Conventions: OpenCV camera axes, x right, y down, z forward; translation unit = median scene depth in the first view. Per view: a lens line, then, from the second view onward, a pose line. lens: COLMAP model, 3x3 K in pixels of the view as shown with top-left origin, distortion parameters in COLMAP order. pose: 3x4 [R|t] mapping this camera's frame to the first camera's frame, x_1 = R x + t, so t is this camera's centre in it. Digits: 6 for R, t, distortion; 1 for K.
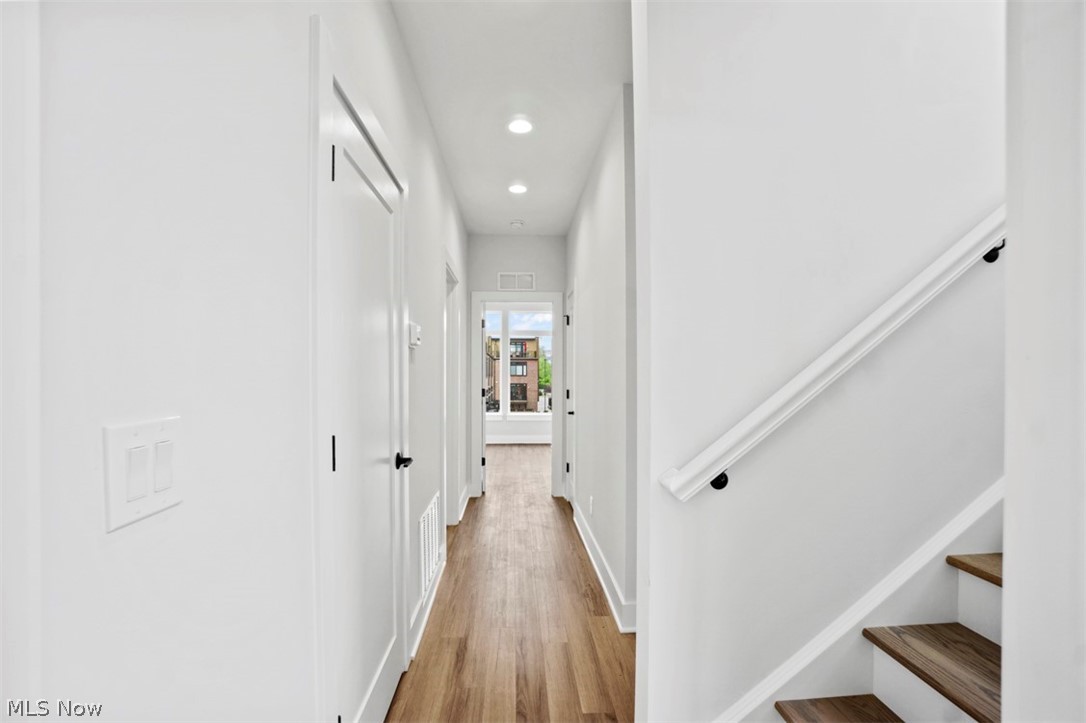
lens RADIAL K [[496.9, 0, 534.6], [0, 496.9, 376.0], [0, 0, 1]] dist [-0.059357, 0.022351]
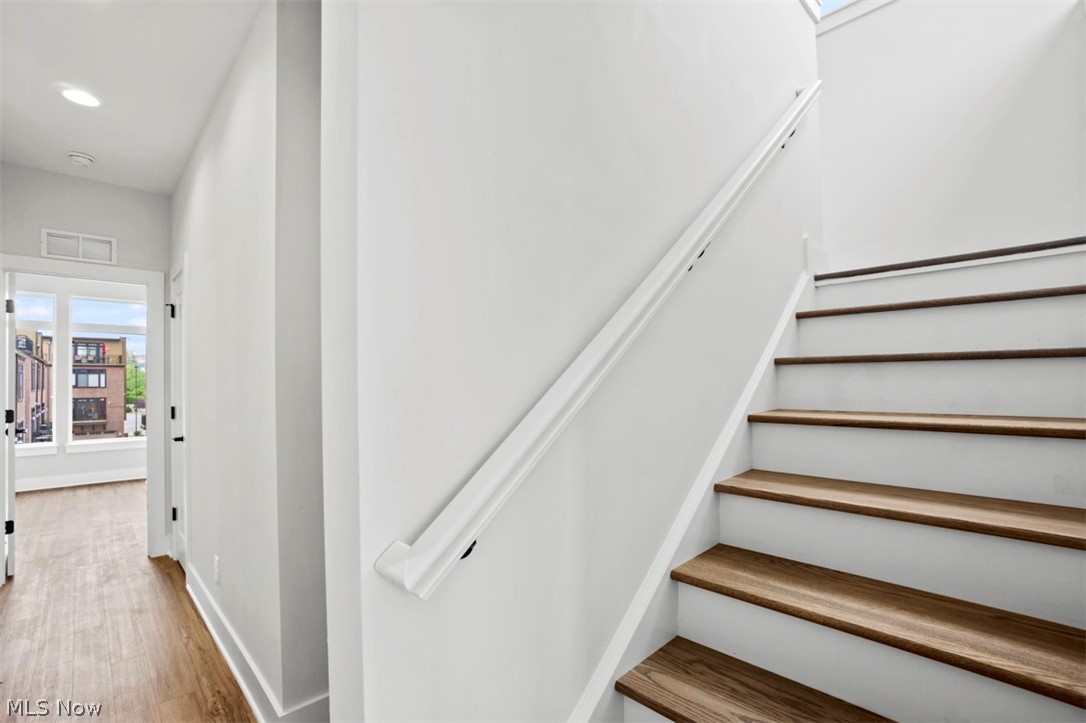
lens RADIAL K [[496.9, 0, 534.6], [0, 496.9, 376.0], [0, 0, 1]] dist [-0.059357, 0.022351]
pose [[0.756913, -0.002422, 0.653511, 0.004973], [0.013658, 0.999833, -0.012114, -0.000981], [-0.653372, 0.018095, 0.756820, 0.119145]]
